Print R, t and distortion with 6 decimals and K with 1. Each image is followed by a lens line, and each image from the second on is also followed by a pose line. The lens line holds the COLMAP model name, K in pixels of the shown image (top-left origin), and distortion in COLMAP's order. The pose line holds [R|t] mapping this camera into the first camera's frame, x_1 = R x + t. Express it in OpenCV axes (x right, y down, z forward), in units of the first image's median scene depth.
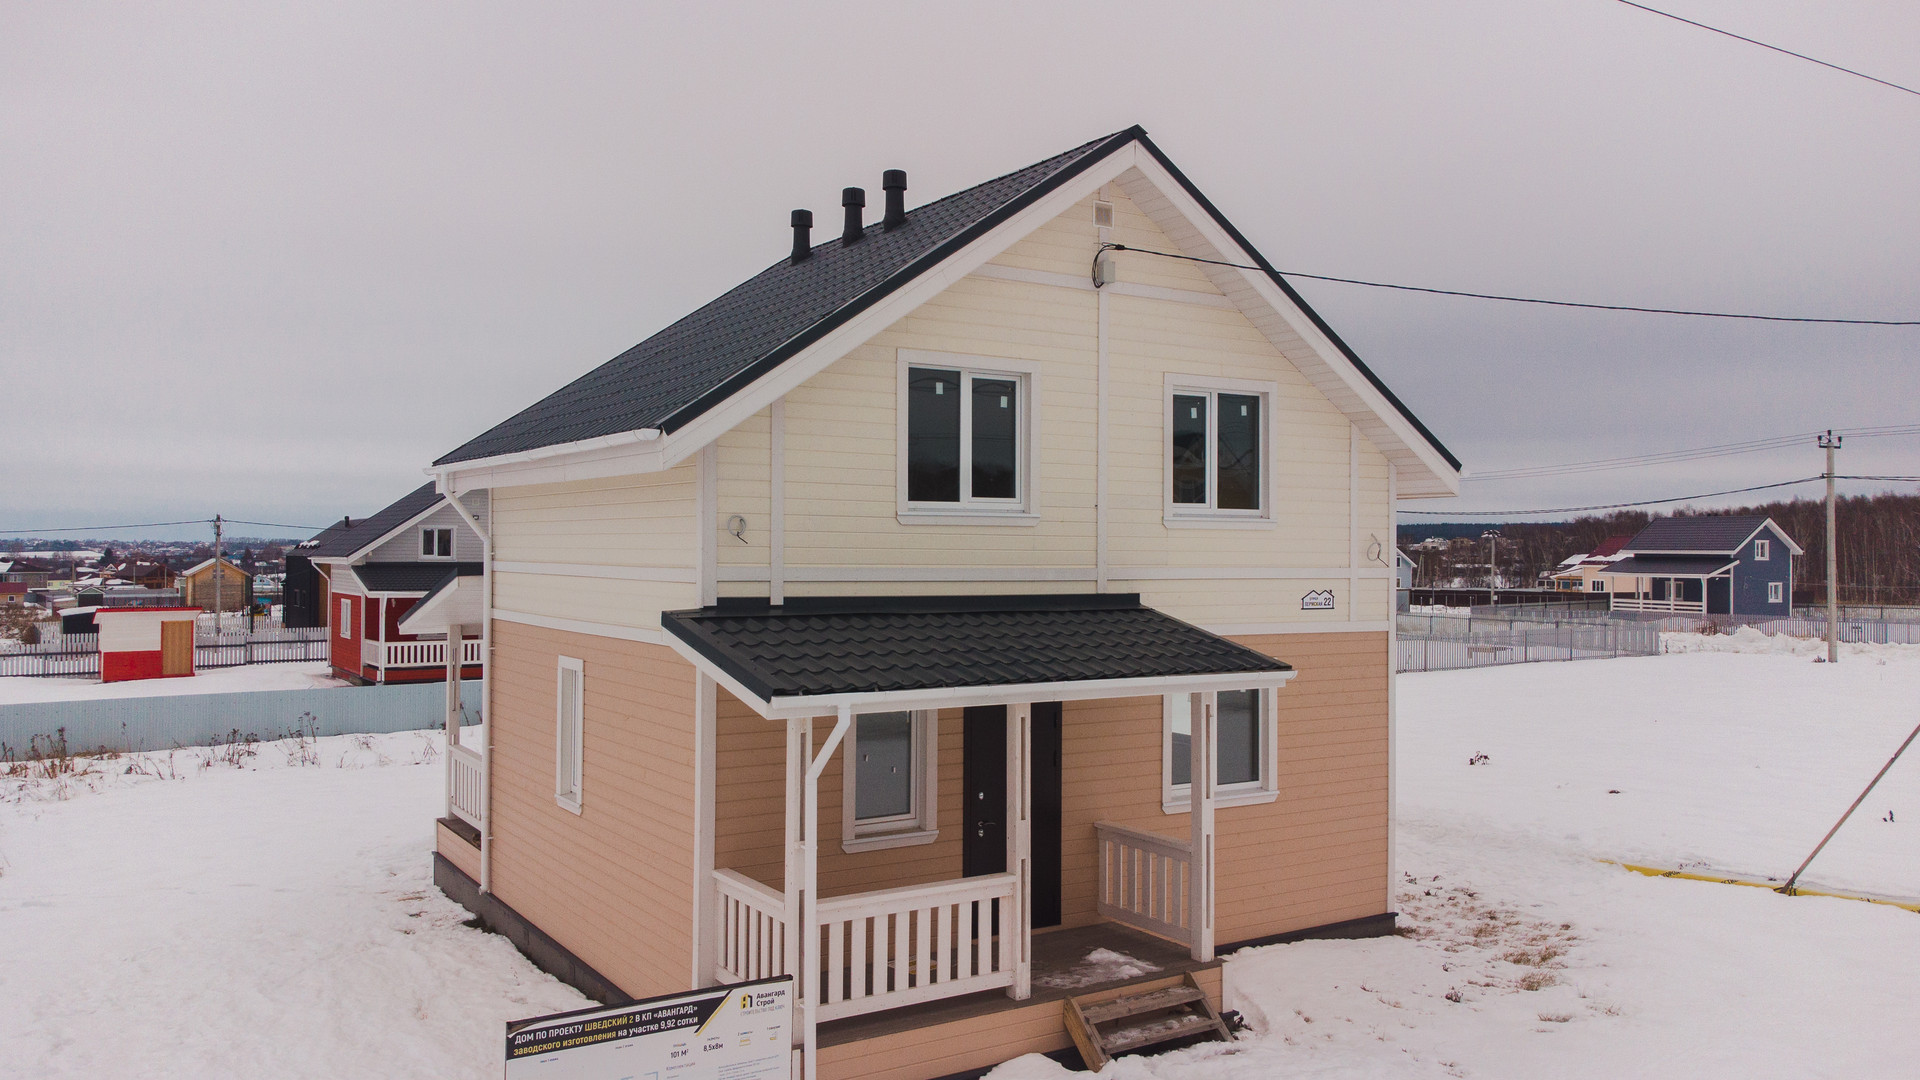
lens RADIAL K [[1420.6, 0, 960.0], [0, 1420.6, 540.0], [0, 0, 1]] dist [0.044010, 0.001205]
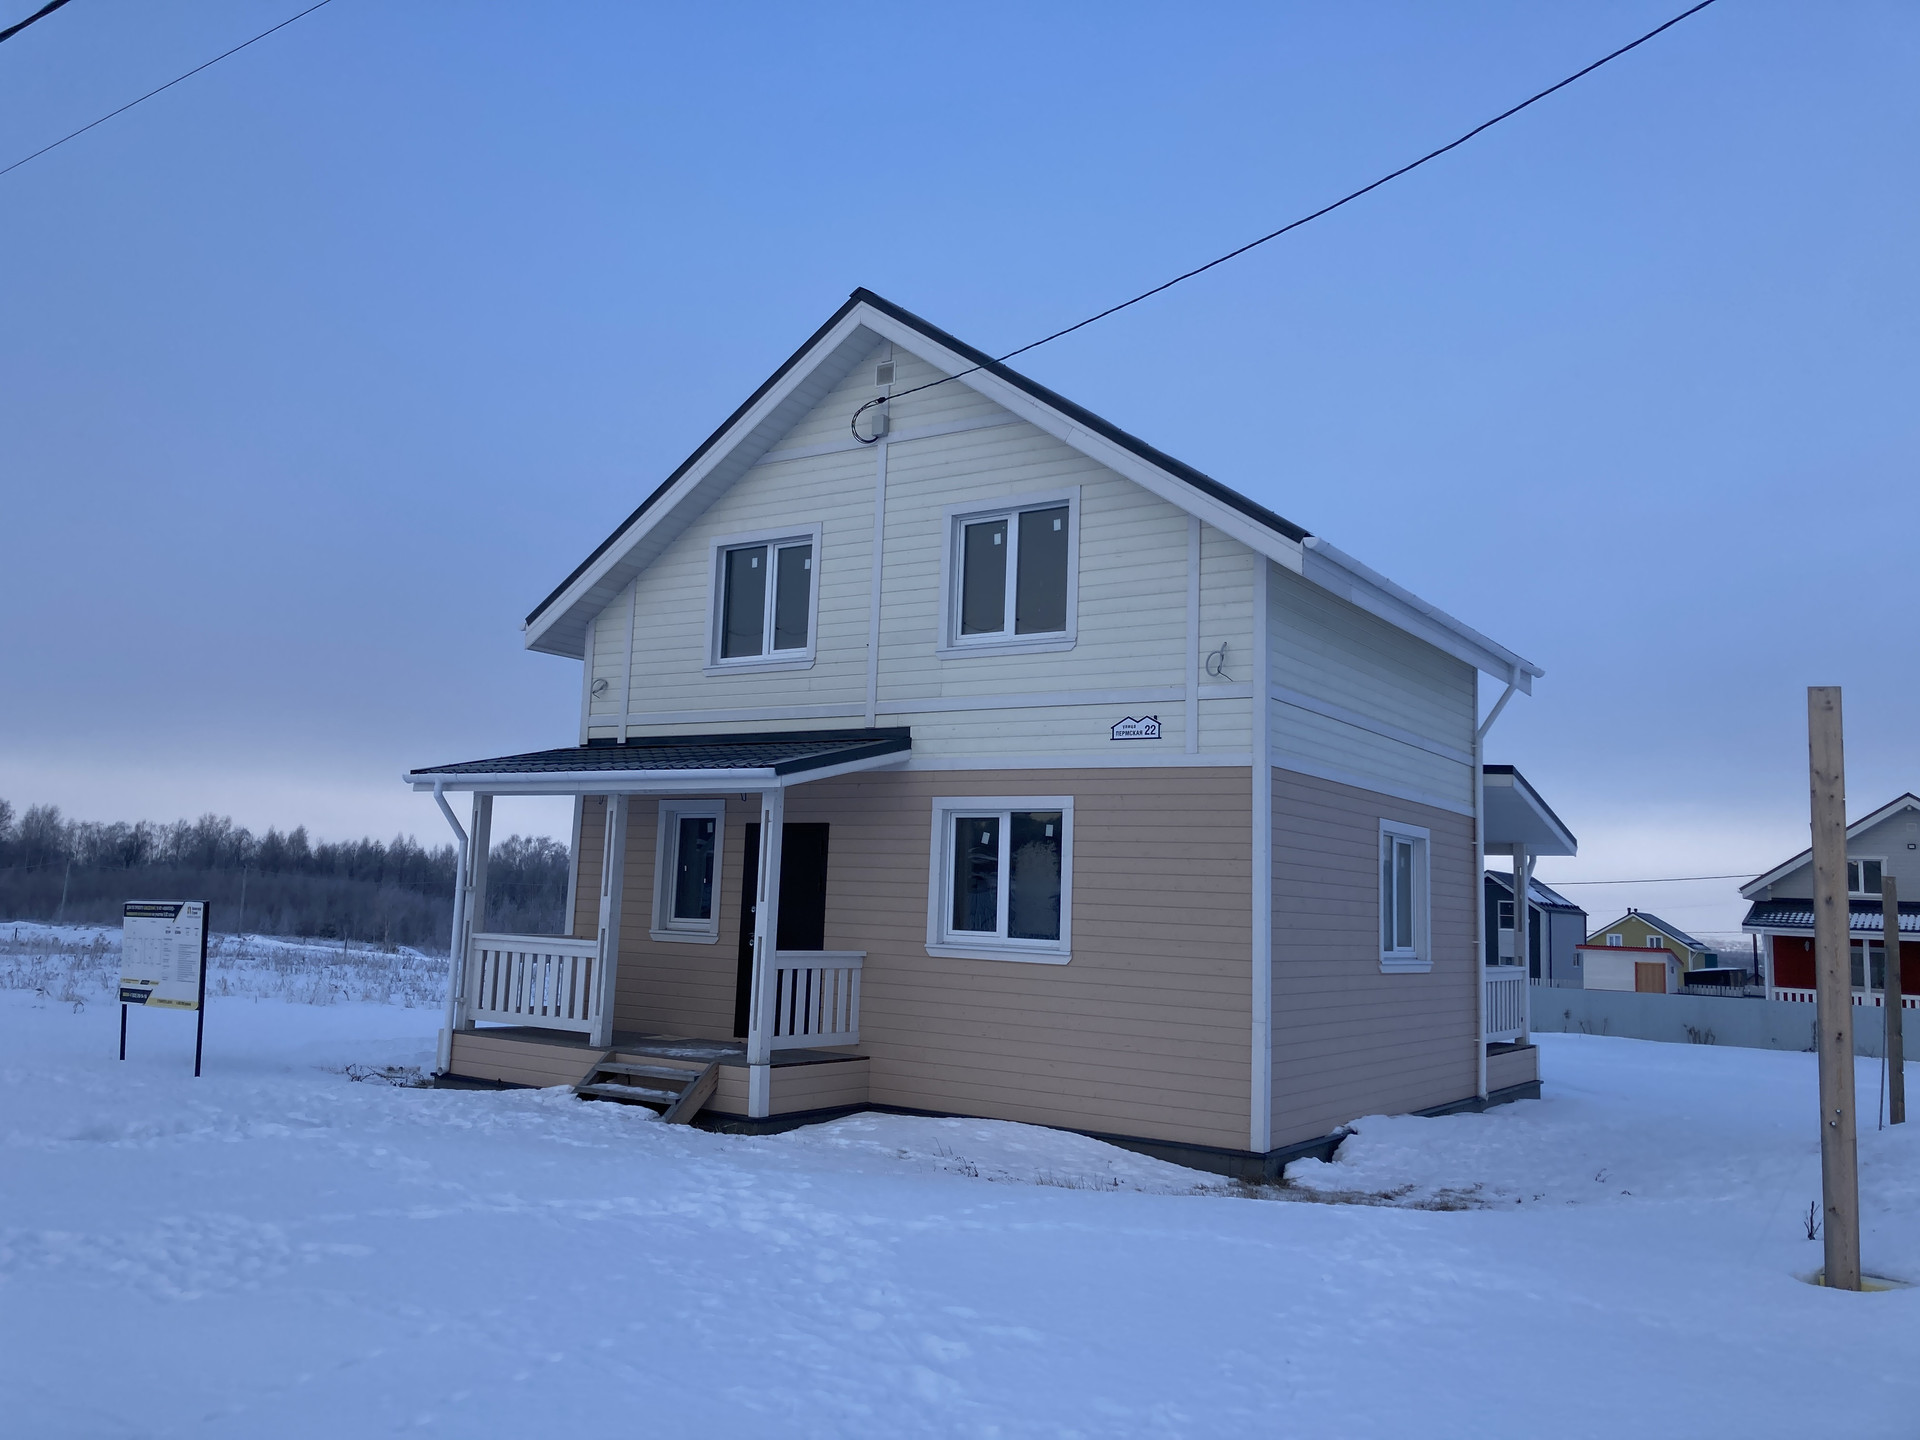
lens RADIAL K [[1556.6, 0, 951.7], [0, 1556.6, 704.1], [0, 0, 1]] dist [0.062564, -0.117284]
pose [[0.399741, -0.113612, -0.909560, 1.185612], [-0.030456, 0.990095, -0.137057, 0.178478], [0.916122, 0.082488, 0.392321, 0.629147]]
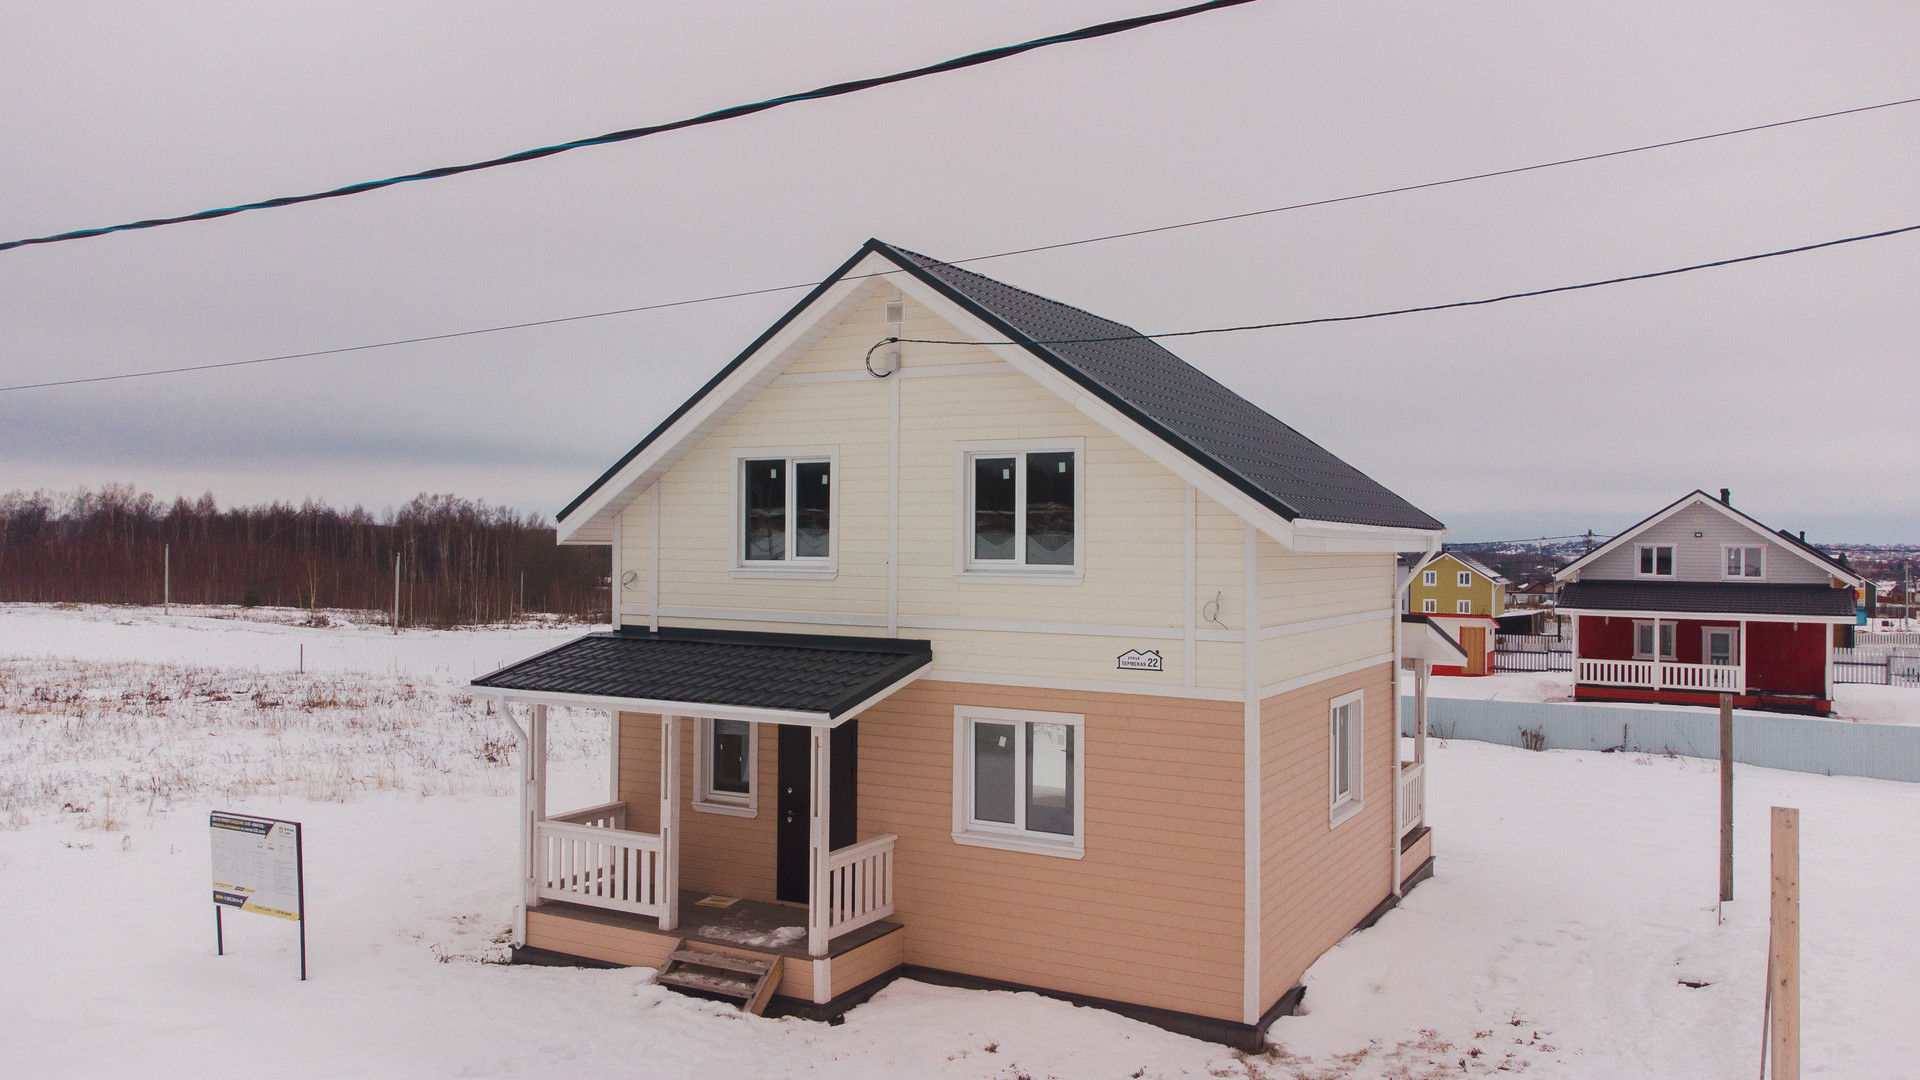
lens RADIAL K [[1420.6, 0, 960.0], [0, 1420.6, 540.0], [0, 0, 1]] dist [0.044010, 0.001205]
pose [[0.479701, -0.003093, -0.877426, 1.179701], [0.000058, 0.999994, -0.003493, -0.039850], [0.877432, 0.001625, 0.479699, 0.506043]]
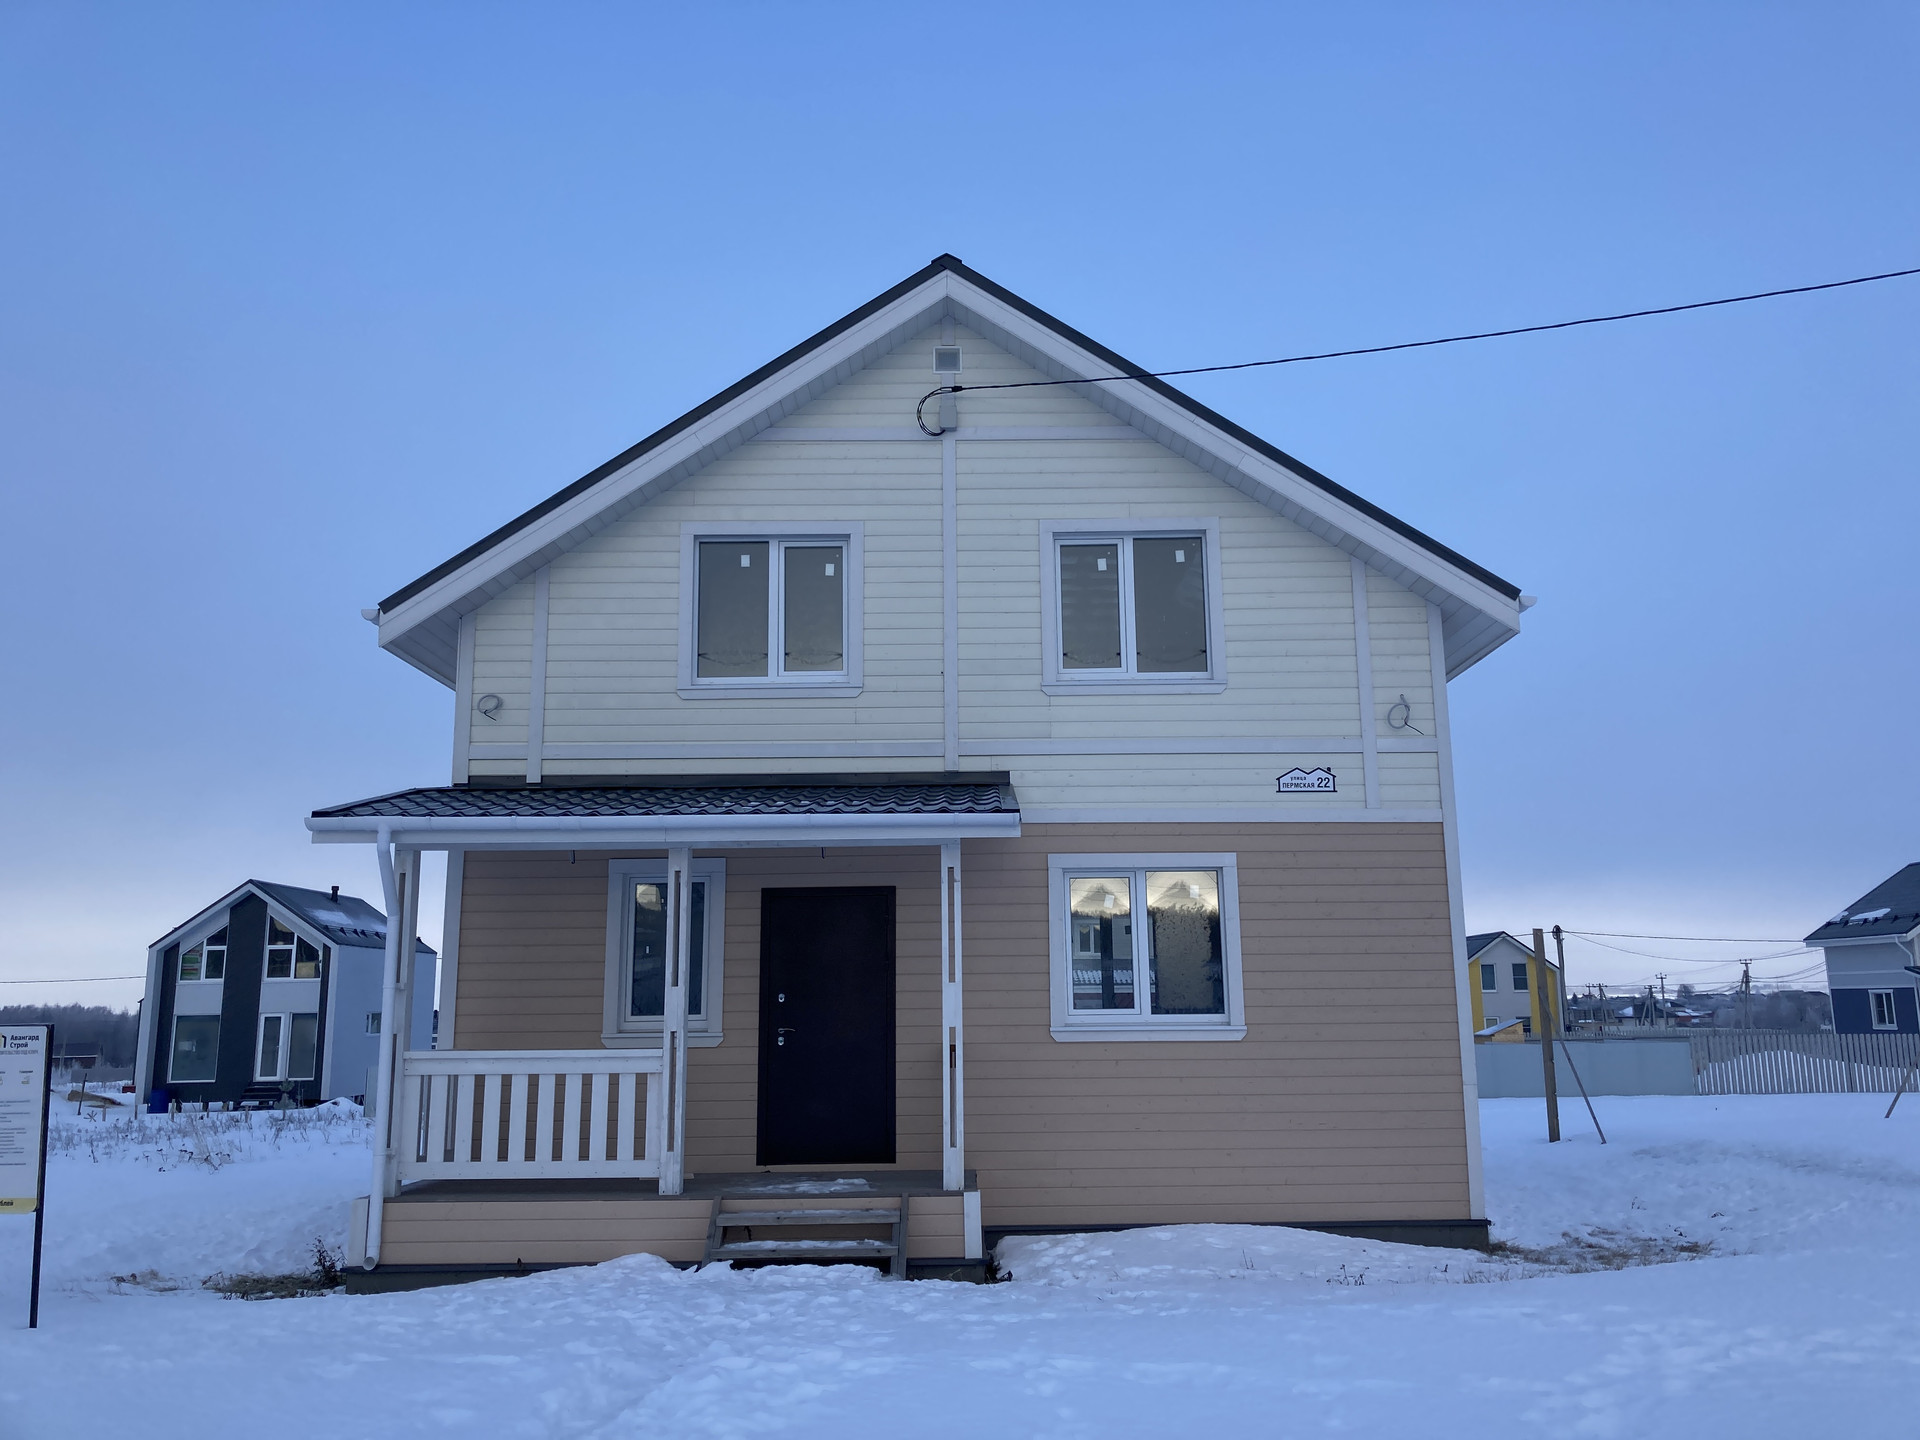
lens RADIAL K [[1556.8, 0, 990.4], [0, 1556.8, 696.8], [0, 0, 1]] dist [0.012077, 0.004512]
pose [[0.847975, -0.120322, -0.516198, 0.630270], [0.021197, 0.980812, -0.193798, 0.181708], [0.529612, 0.153394, 0.834255, 0.225431]]
